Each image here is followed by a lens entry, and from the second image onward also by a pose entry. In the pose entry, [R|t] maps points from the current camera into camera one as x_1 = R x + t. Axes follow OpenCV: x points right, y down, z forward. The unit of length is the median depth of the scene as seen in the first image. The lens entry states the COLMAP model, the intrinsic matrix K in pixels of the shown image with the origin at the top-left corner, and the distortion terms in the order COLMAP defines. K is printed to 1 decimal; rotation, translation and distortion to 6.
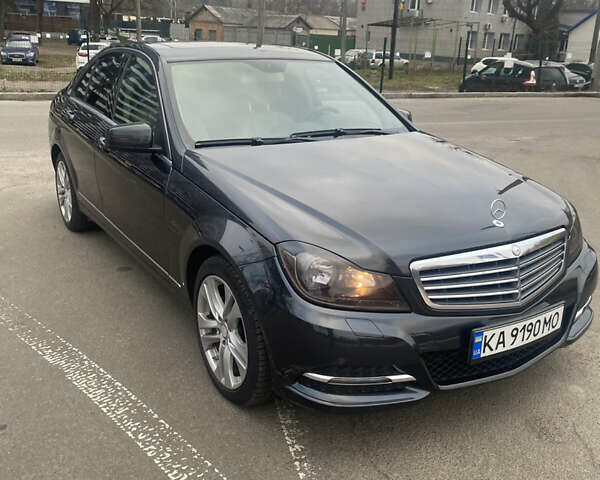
lens RADIAL K [[619.2, 0, 297.6], [0, 619.2, 229.6], [0, 0, 1]] dist [0.077029, -0.156470]
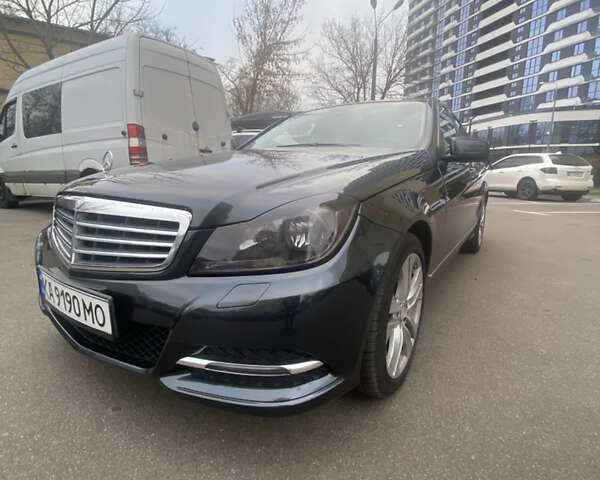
lens RADIAL K [[322.8, 0, 300.0], [0, 322.8, 240.0], [0, 0, 1]] dist [0.004988, -0.001316]
pose [[0.387467, 0.171496, -0.905792, 0.885823], [-0.277672, 0.958626, 0.062720, -0.031749], [0.879072, 0.227211, 0.419055, 1.091939]]
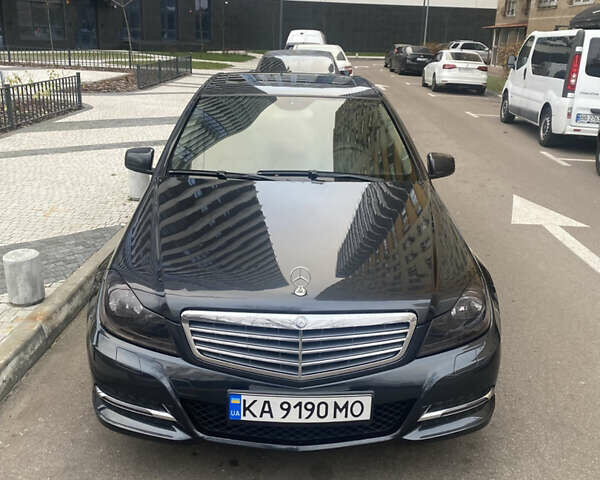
lens RADIAL K [[619.2, 0, 297.6], [0, 619.2, 229.6], [0, 0, 1]] dist [0.077029, -0.156470]
pose [[0.857817, 0.156266, -0.489624, 0.790766], [-0.160112, 0.986502, 0.034333, -0.140196], [0.488380, 0.048944, 0.871257, 0.157319]]
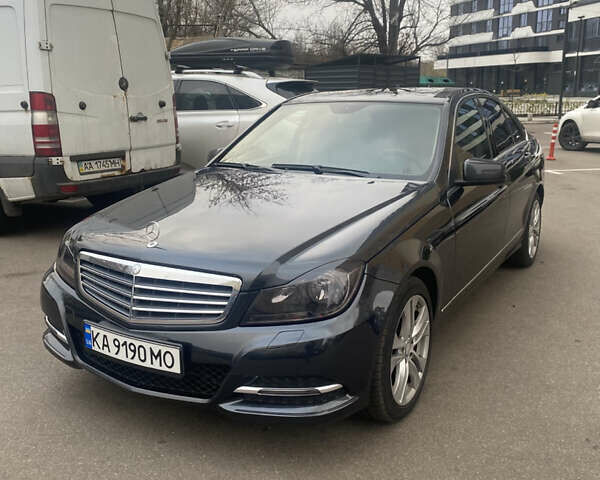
lens RADIAL K [[619.2, 0, 297.6], [0, 619.2, 229.6], [0, 0, 1]] dist [0.077029, -0.156470]
pose [[0.438233, 0.169250, -0.882783, 1.383858], [-0.249875, 0.966340, 0.061226, -0.163332], [0.863432, 0.193754, 0.465773, 0.732873]]
